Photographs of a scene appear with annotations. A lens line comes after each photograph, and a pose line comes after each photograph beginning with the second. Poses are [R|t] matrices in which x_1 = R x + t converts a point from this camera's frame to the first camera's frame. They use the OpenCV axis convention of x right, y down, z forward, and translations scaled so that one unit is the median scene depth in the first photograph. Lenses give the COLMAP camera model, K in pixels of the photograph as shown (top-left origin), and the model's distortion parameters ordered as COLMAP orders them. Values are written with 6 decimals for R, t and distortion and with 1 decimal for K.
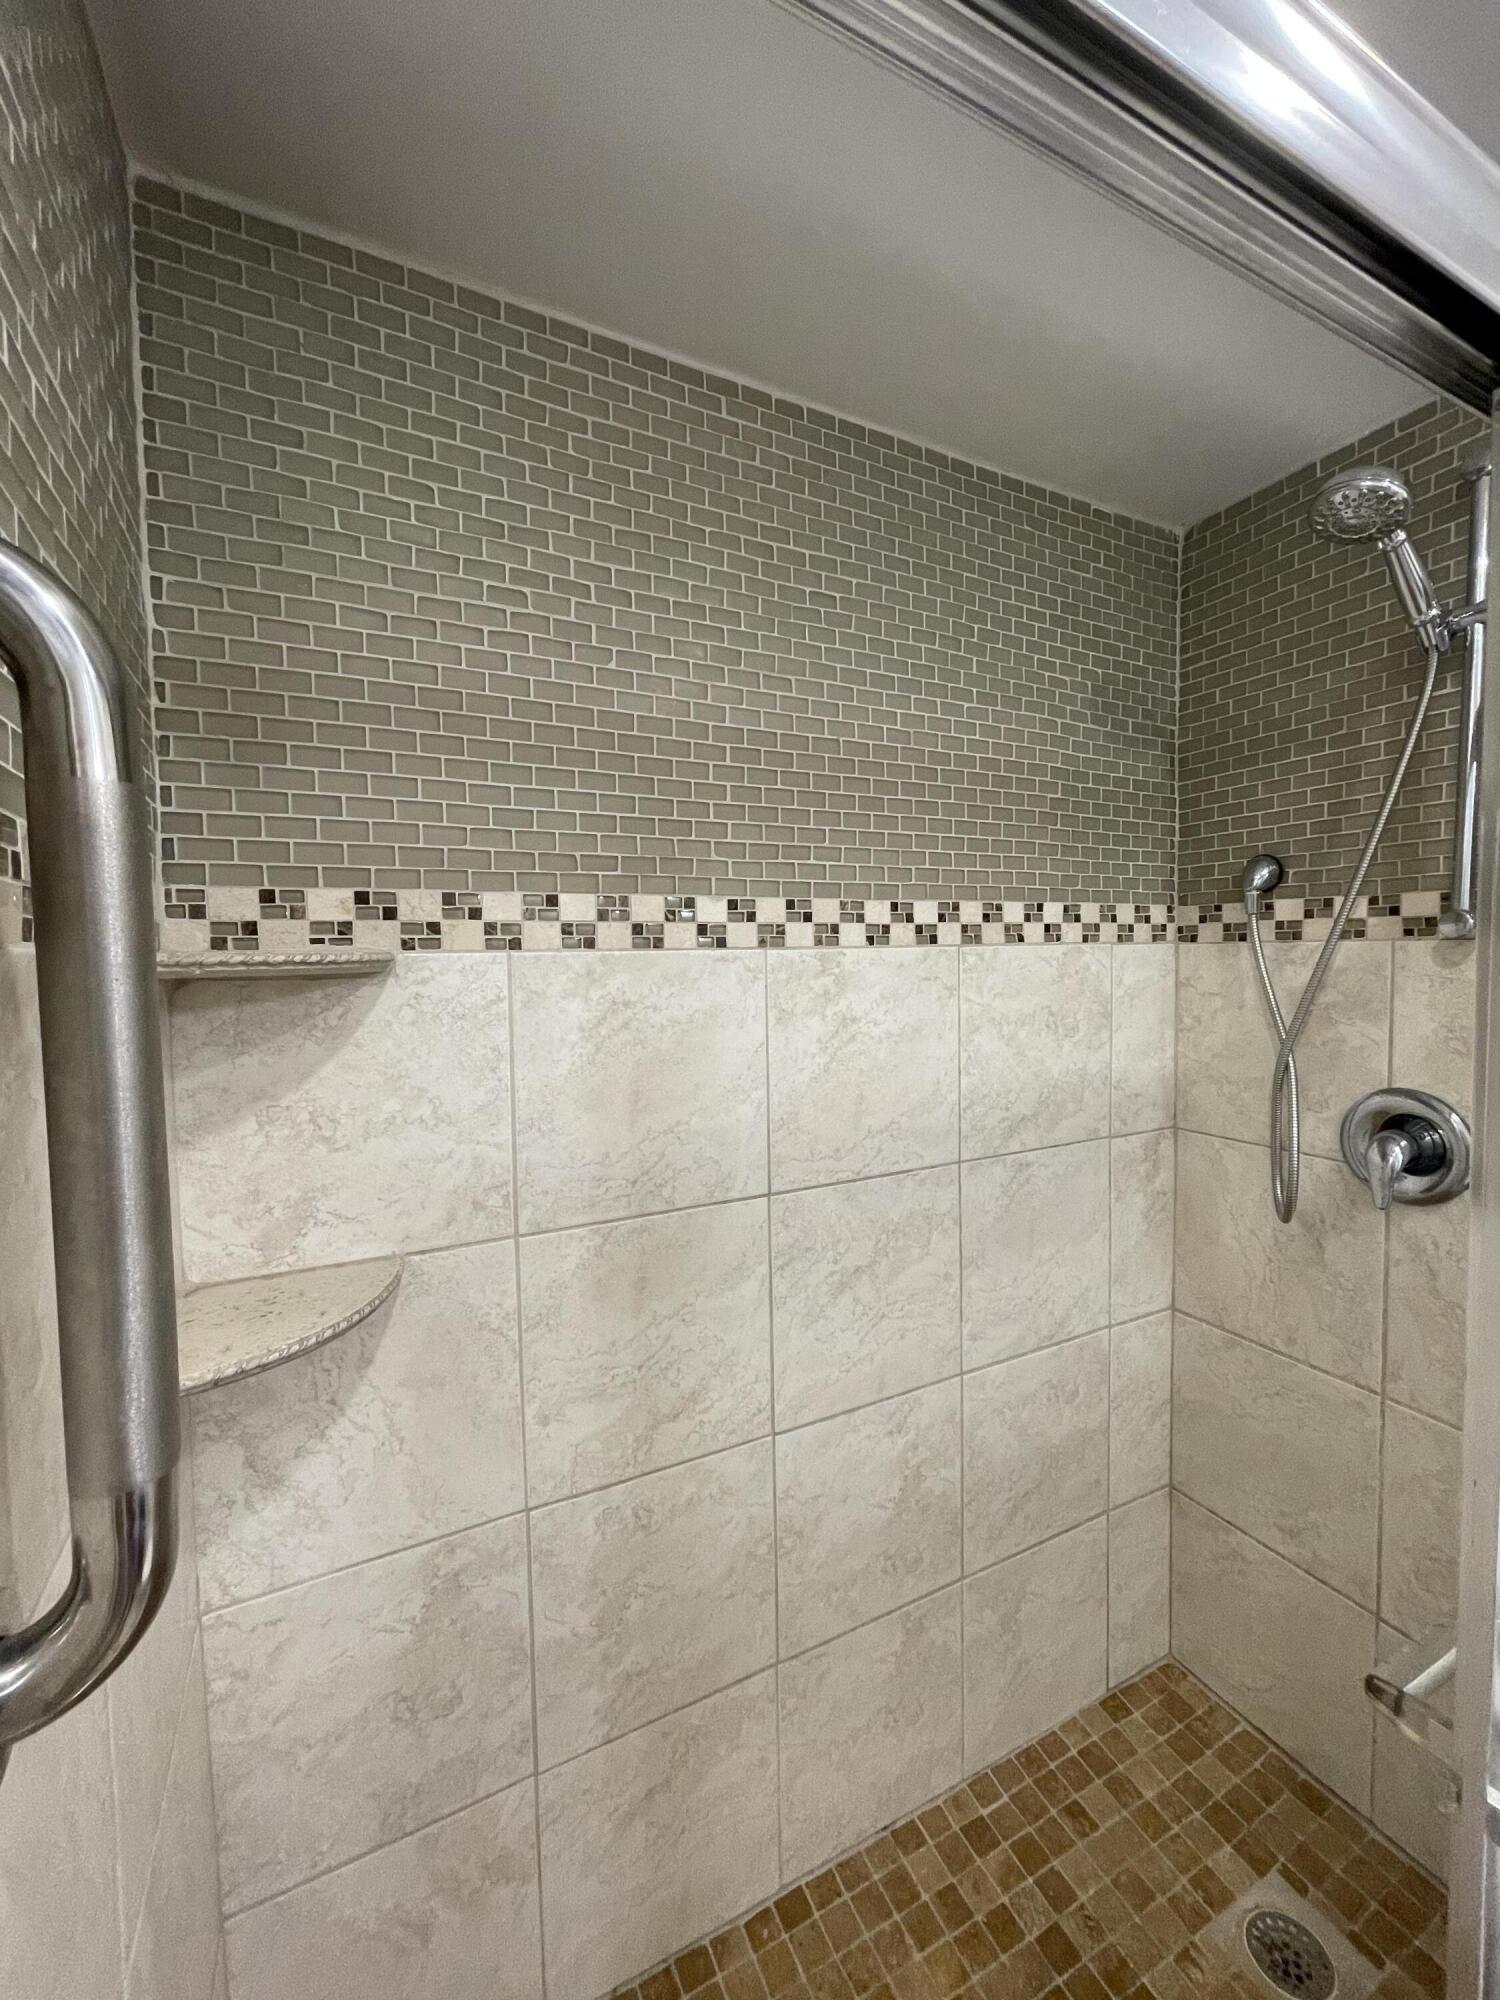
lens RADIAL K [[809.1, 0, 741.6], [0, 809.1, 994.5], [0, 0, 1]] dist [-0.002054, 0.000183]
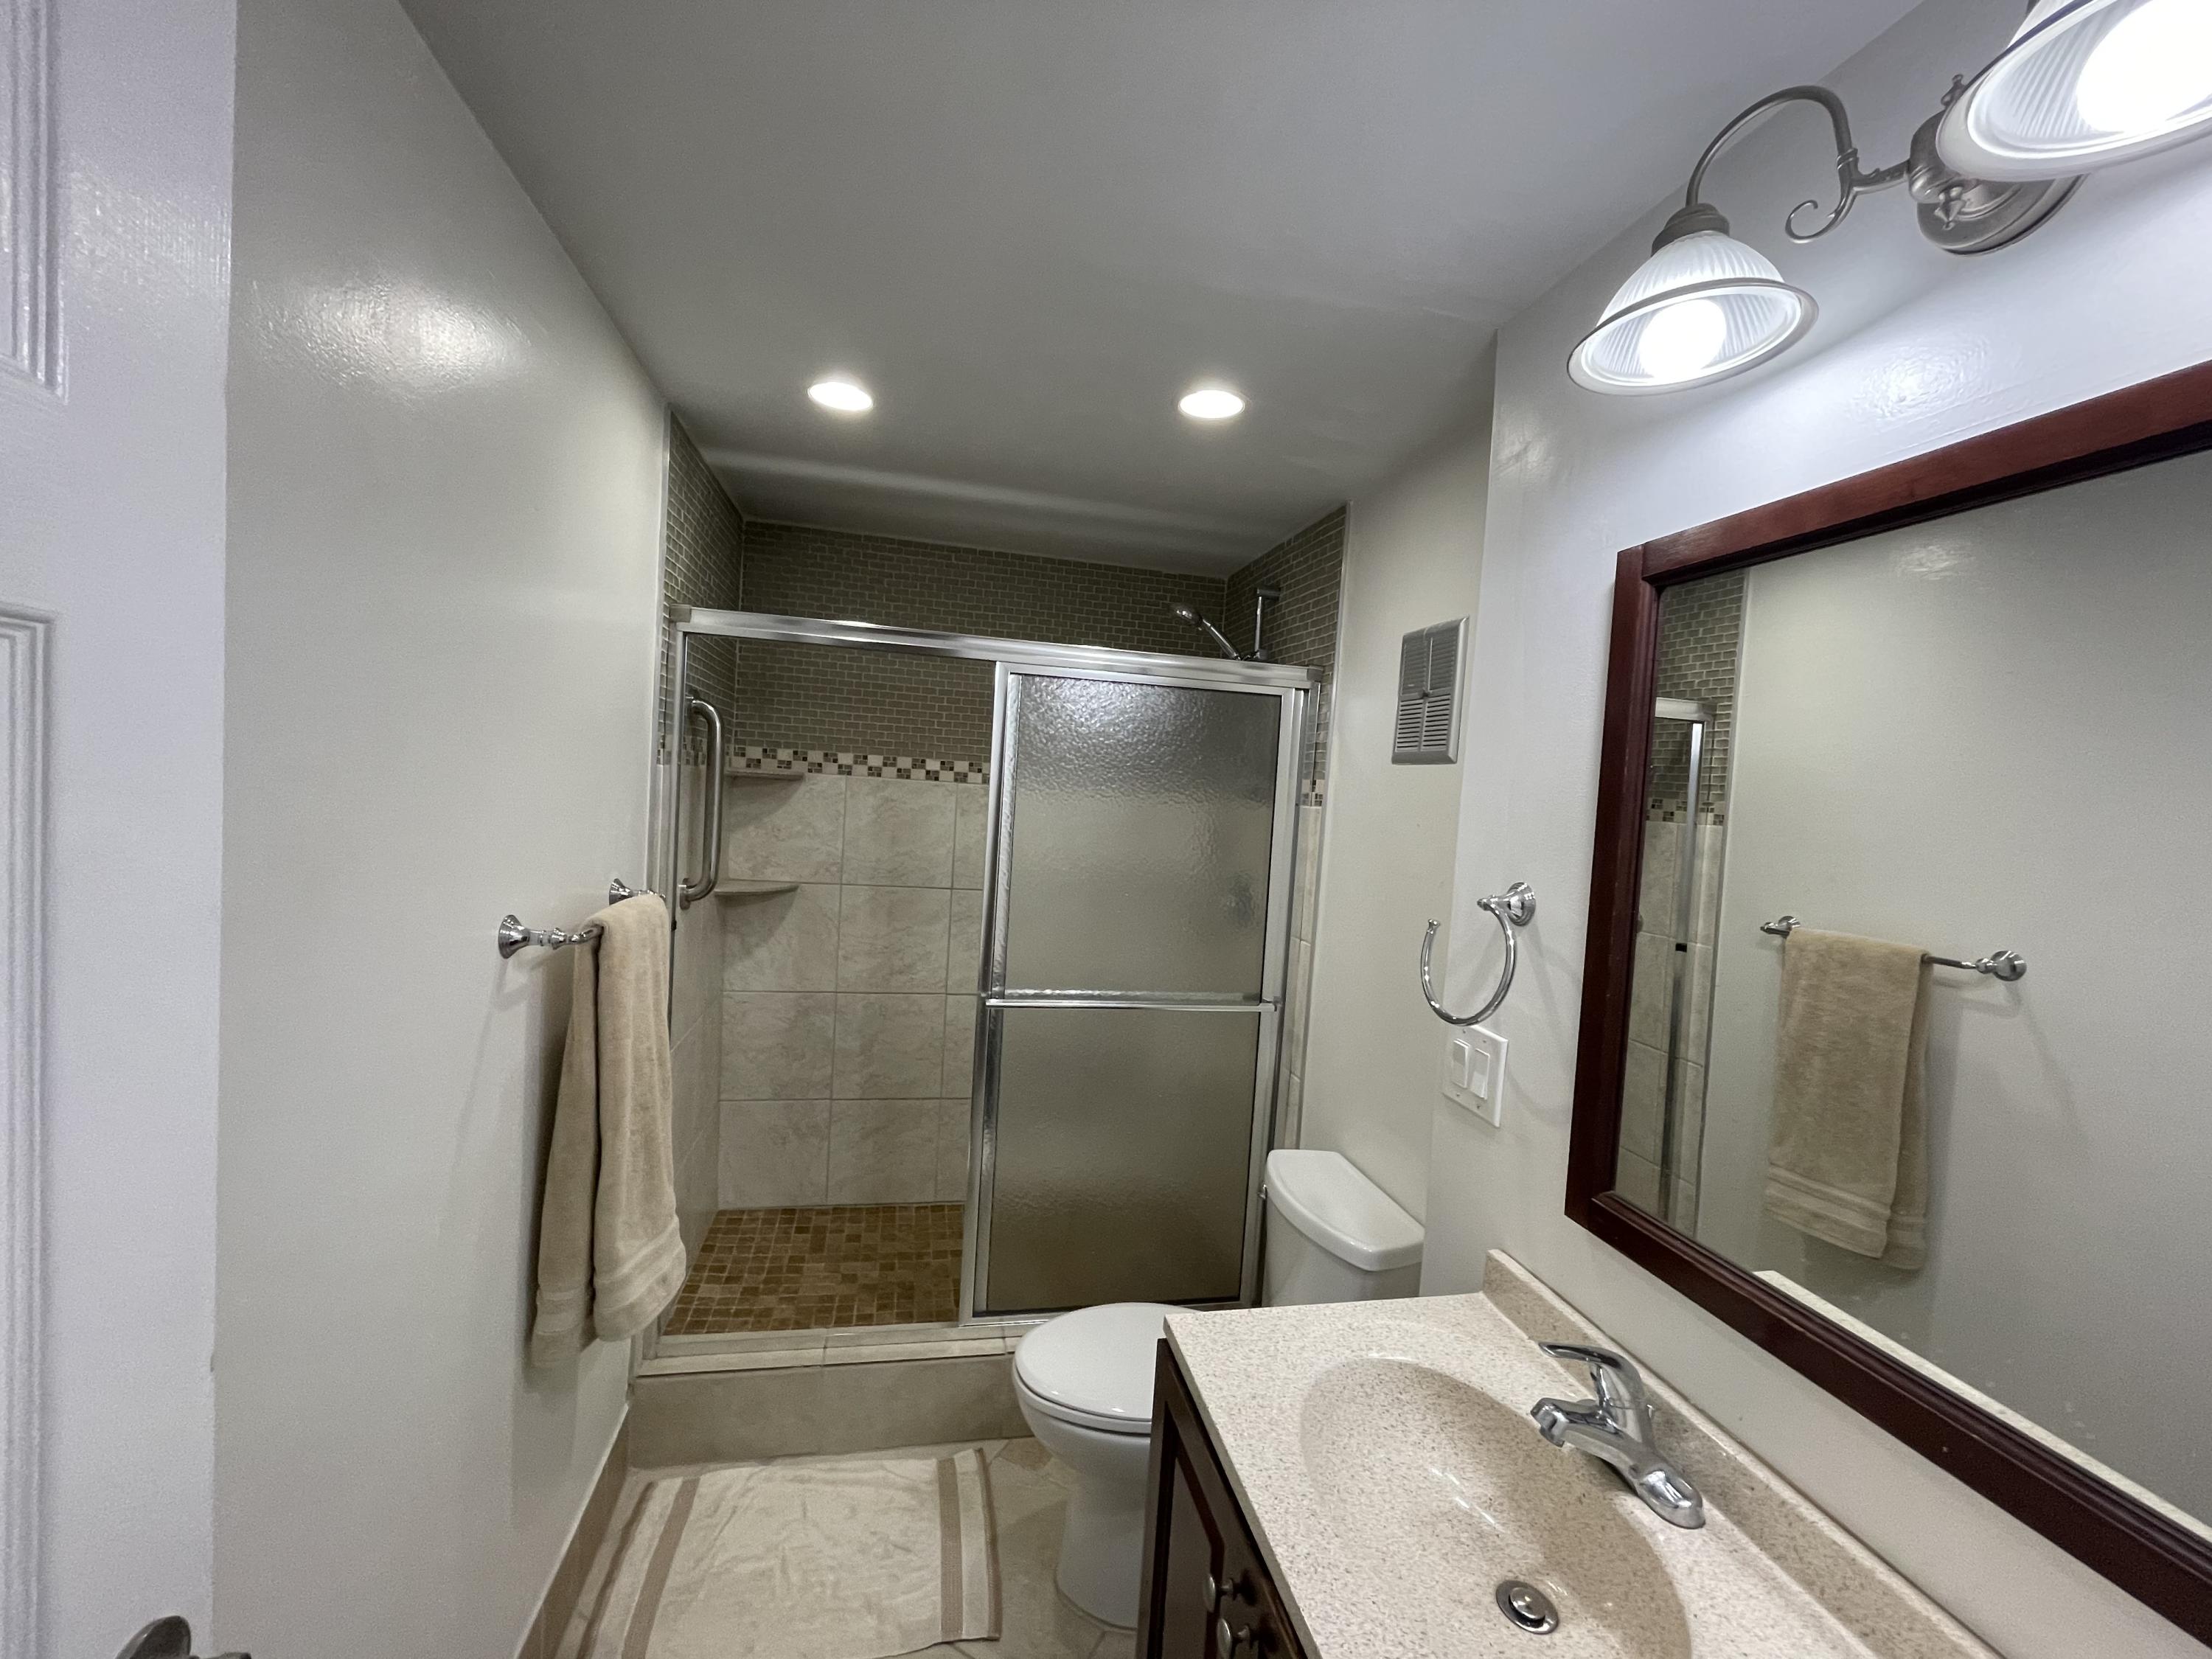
lens RADIAL K [[894.9, 0, 1109.3], [0, 894.9, 833.1], [0, 0, 1]] dist [-0.002054, 0.000183]
pose [[0.963605, 0.076787, -0.256066, 1.268082], [-0.084176, 0.996288, -0.018003, 0.111277], [0.253733, 0.038902, 0.966492, -1.558593]]
